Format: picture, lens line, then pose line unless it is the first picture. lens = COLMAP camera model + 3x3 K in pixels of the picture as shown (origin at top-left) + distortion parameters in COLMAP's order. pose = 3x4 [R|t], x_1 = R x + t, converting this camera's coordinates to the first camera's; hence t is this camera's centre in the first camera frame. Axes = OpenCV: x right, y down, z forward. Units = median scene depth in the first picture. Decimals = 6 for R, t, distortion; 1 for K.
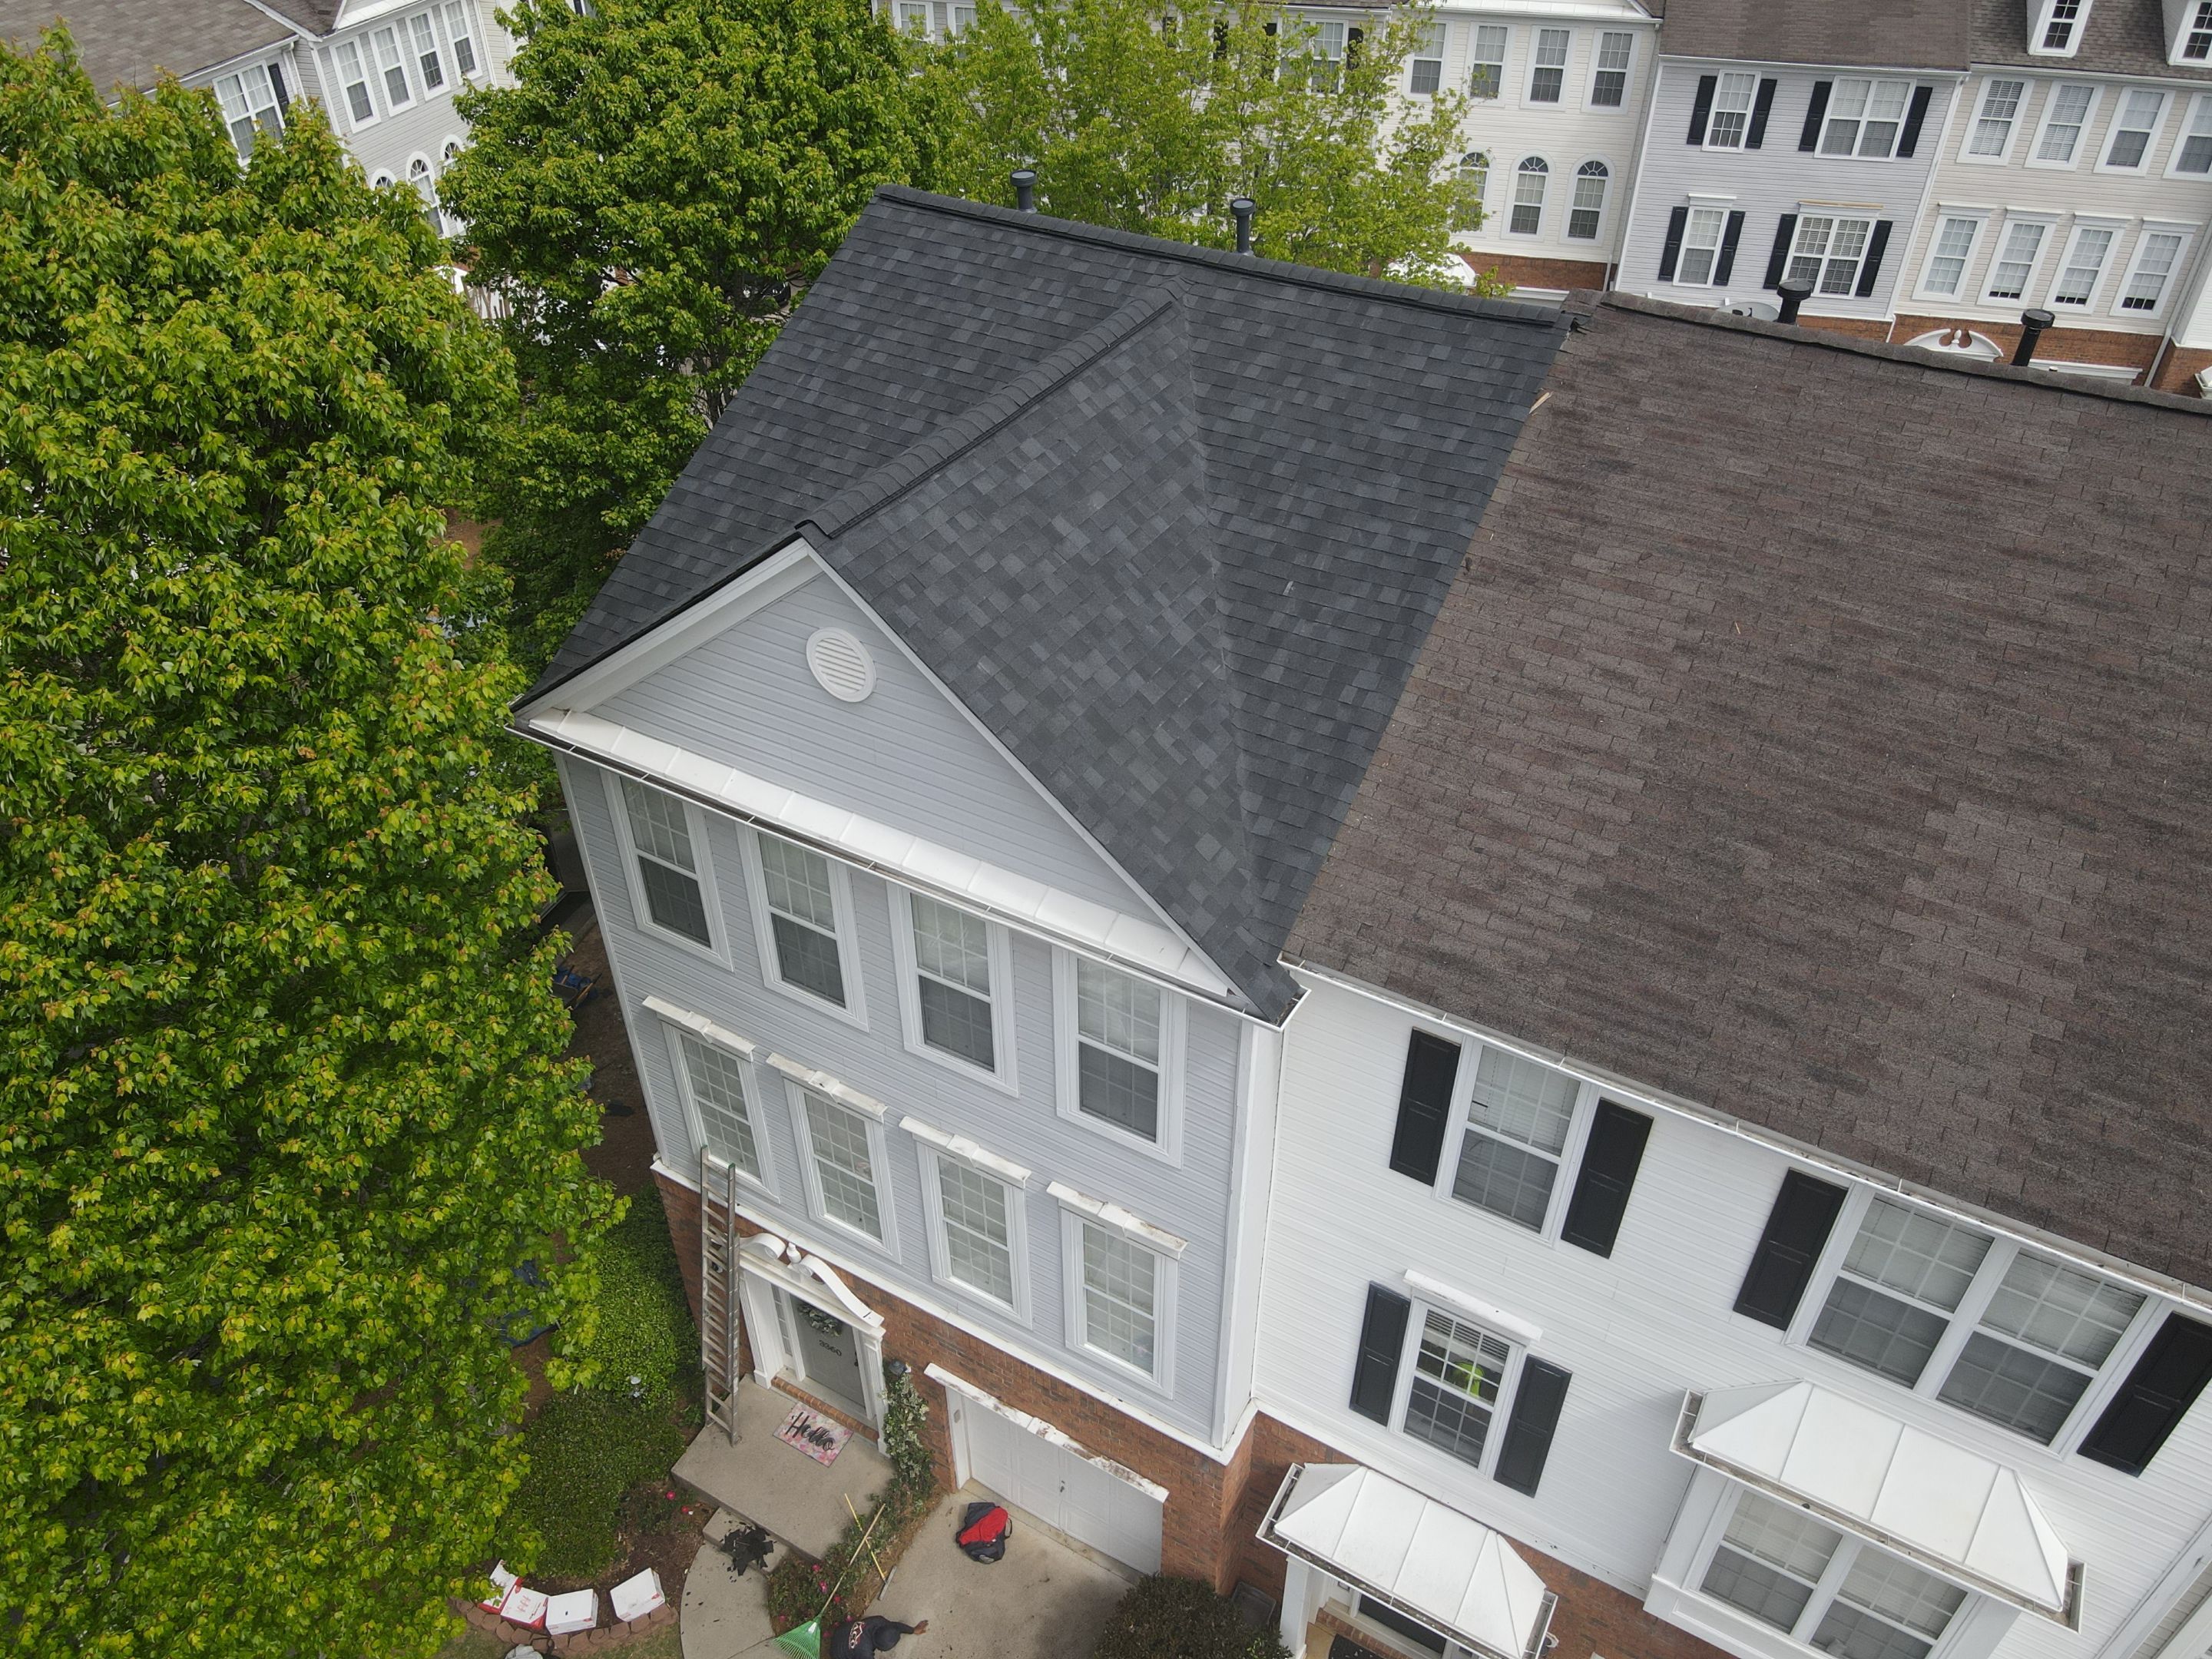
lens RADIAL K [[1617.8, 0, 1109.6], [0, 1617.8, 827.3], [0, 0, 1]] dist [-0.007777, 0.033700]
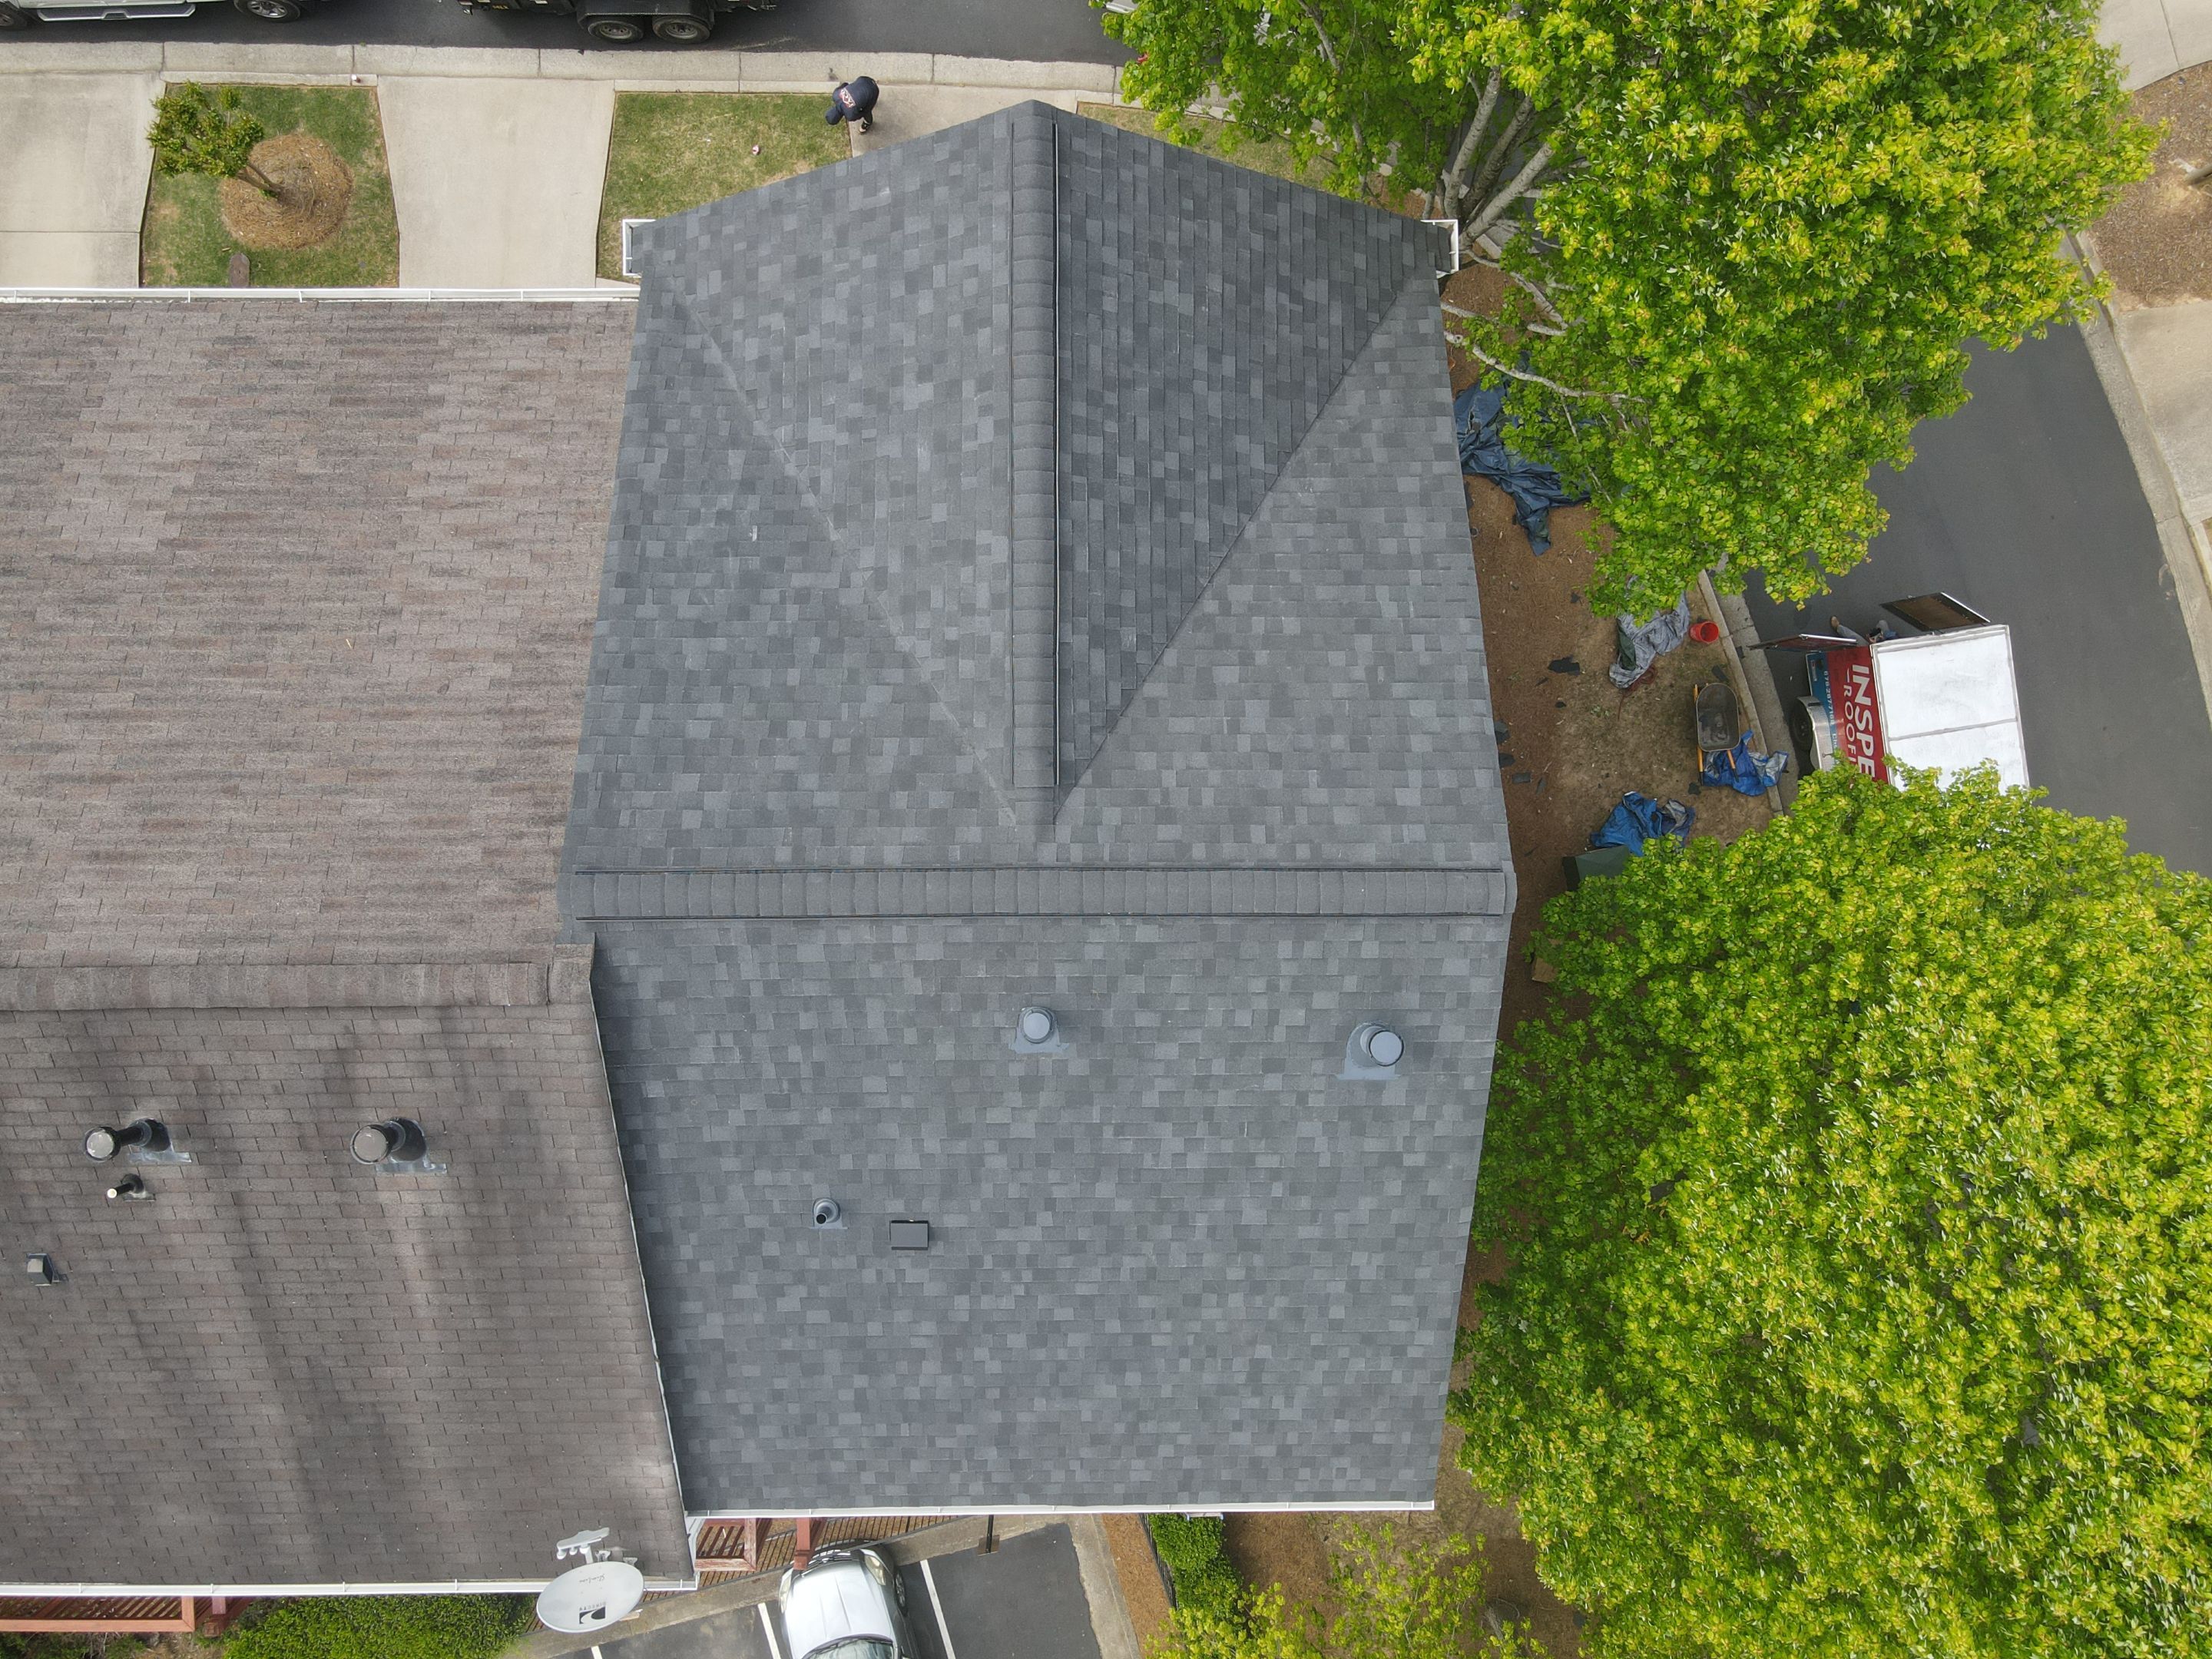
lens RADIAL K [[1617.8, 0, 1109.8], [0, 1617.8, 820.3], [0, 0, 1]] dist [-0.007777, 0.033700]
pose [[-0.867452, 0.497518, 0.001772, 0.002773], [-0.320193, -0.560993, 0.763390, -1.189911], [0.380794, 0.661636, 0.645936, 0.576115]]
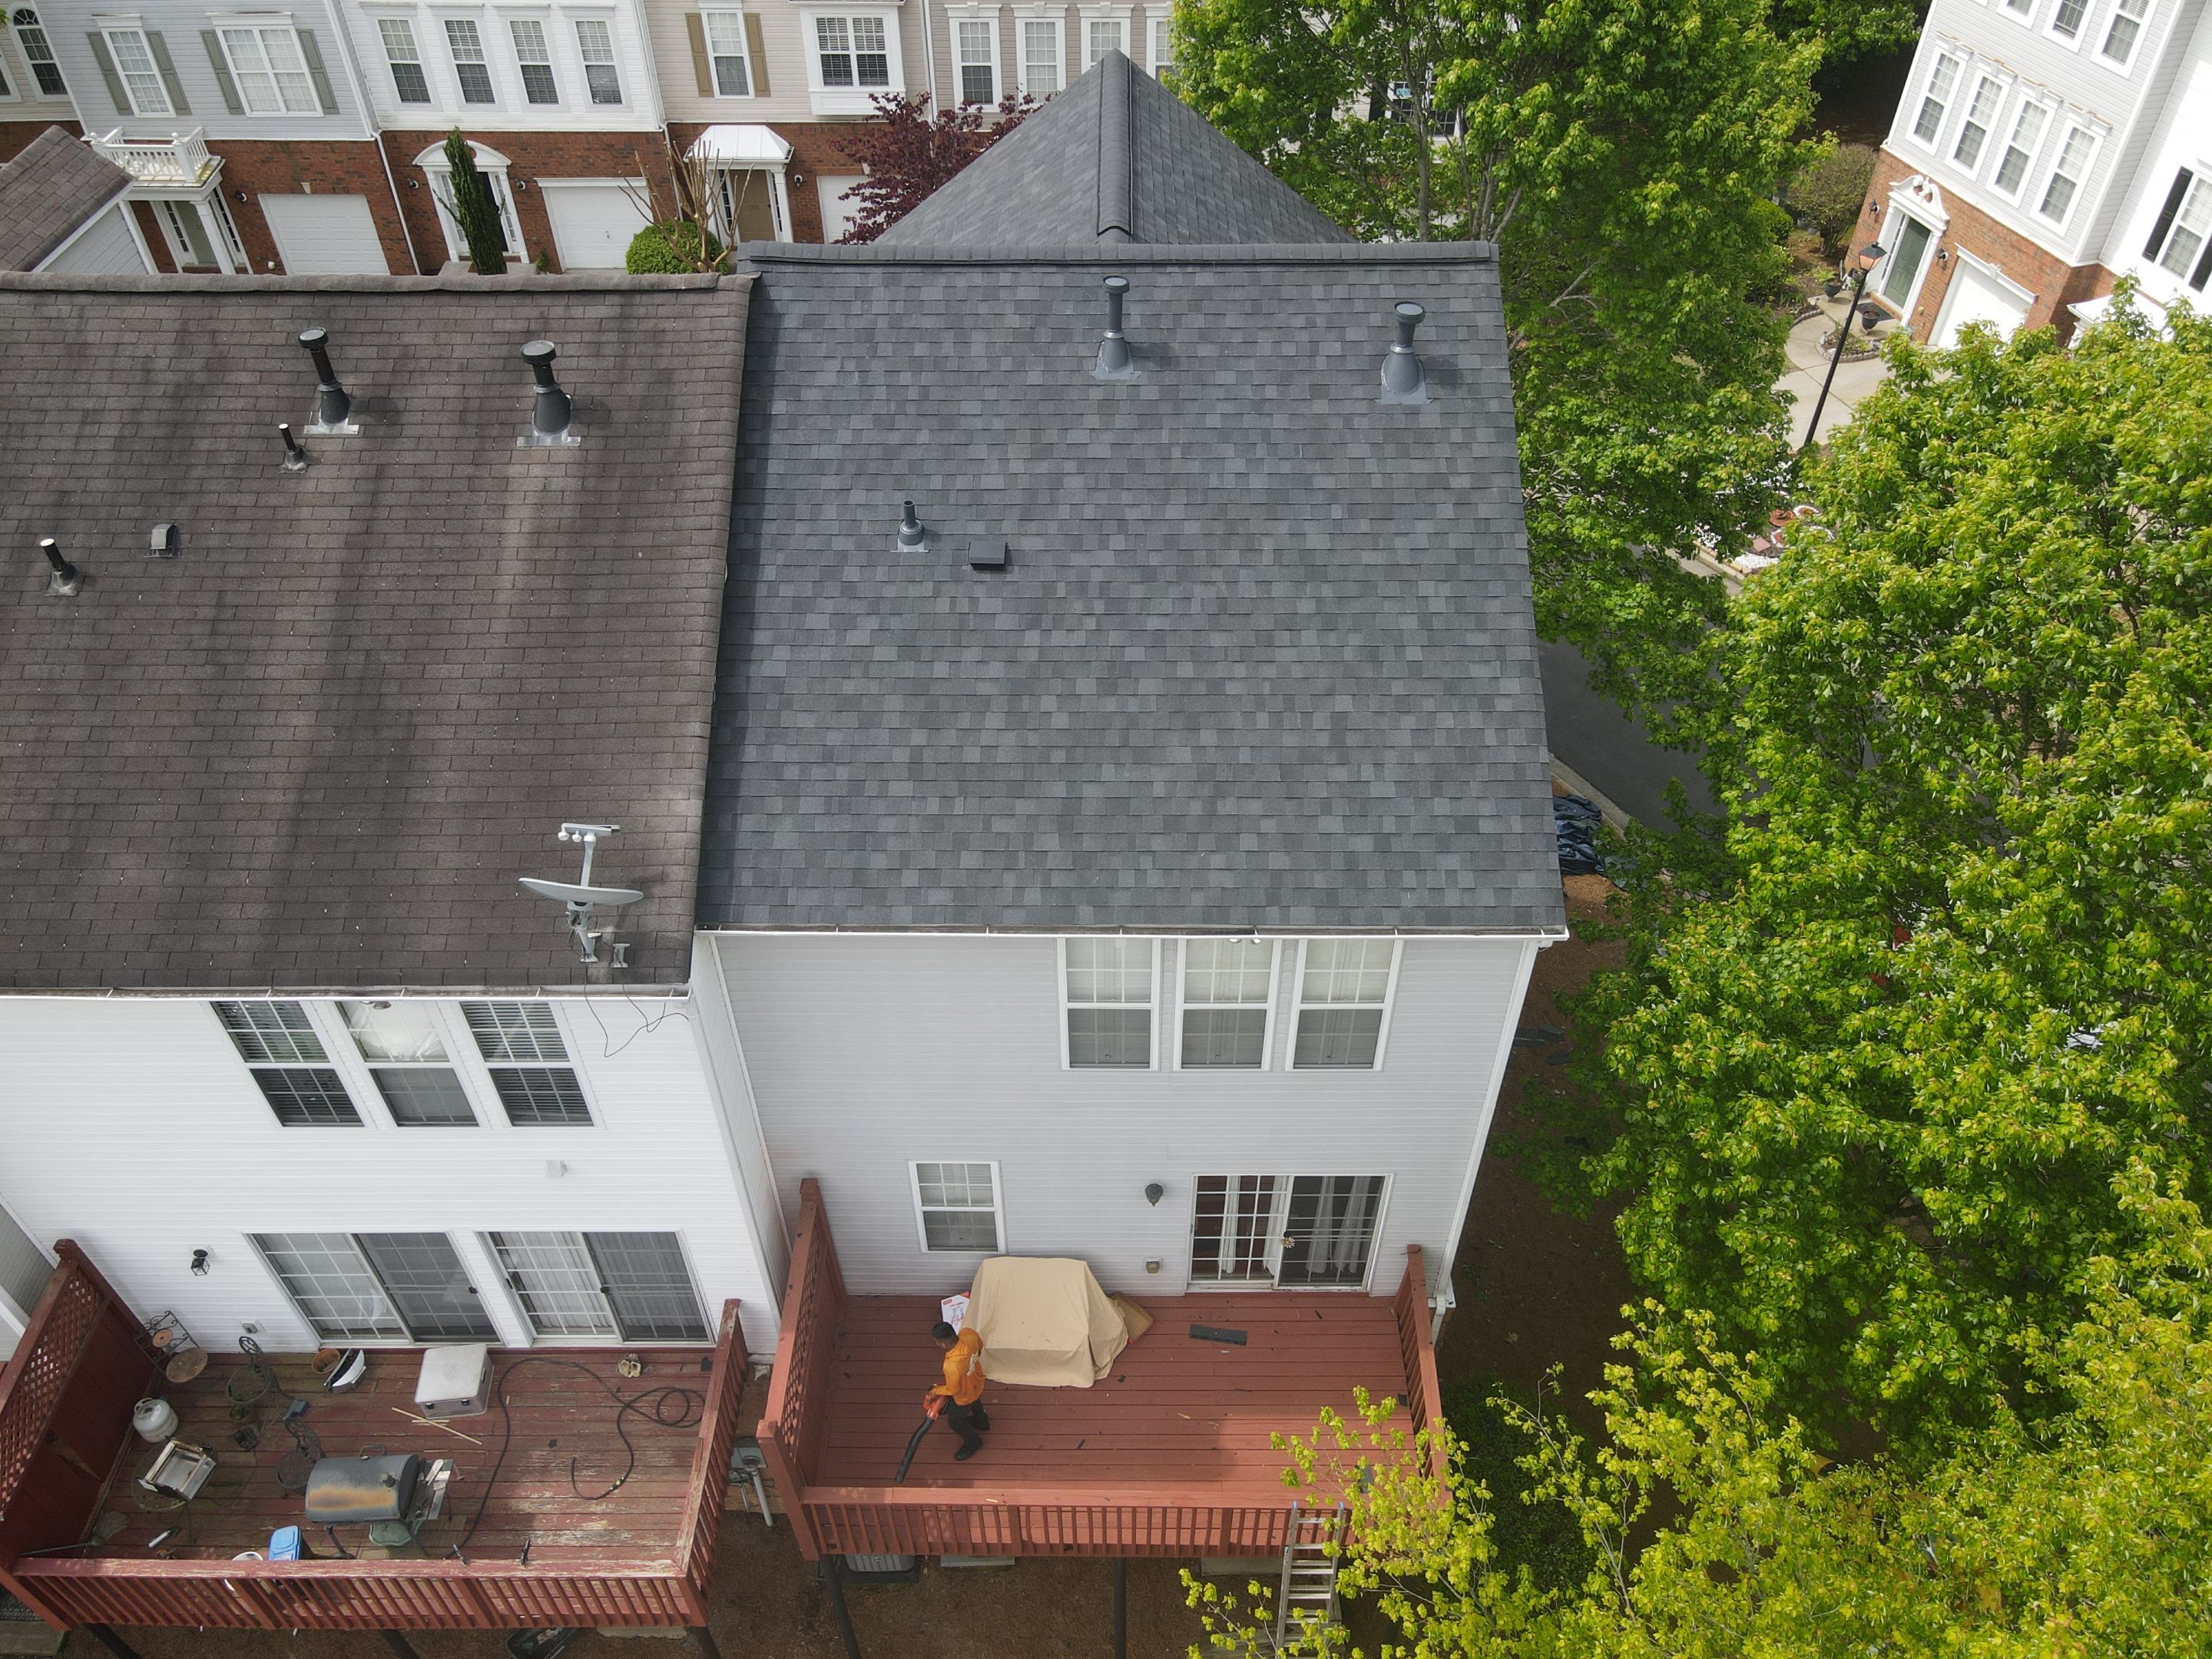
lens RADIAL K [[1617.8, 0, 1100.1], [0, 1617.8, 826.3], [0, 0, 1]] dist [-0.007777, 0.033700]
pose [[-0.871465, 0.340956, -0.352558, 0.673155], [-0.302176, 0.192943, 0.933522, -1.525633], [0.386313, 0.920066, -0.065115, 1.721382]]
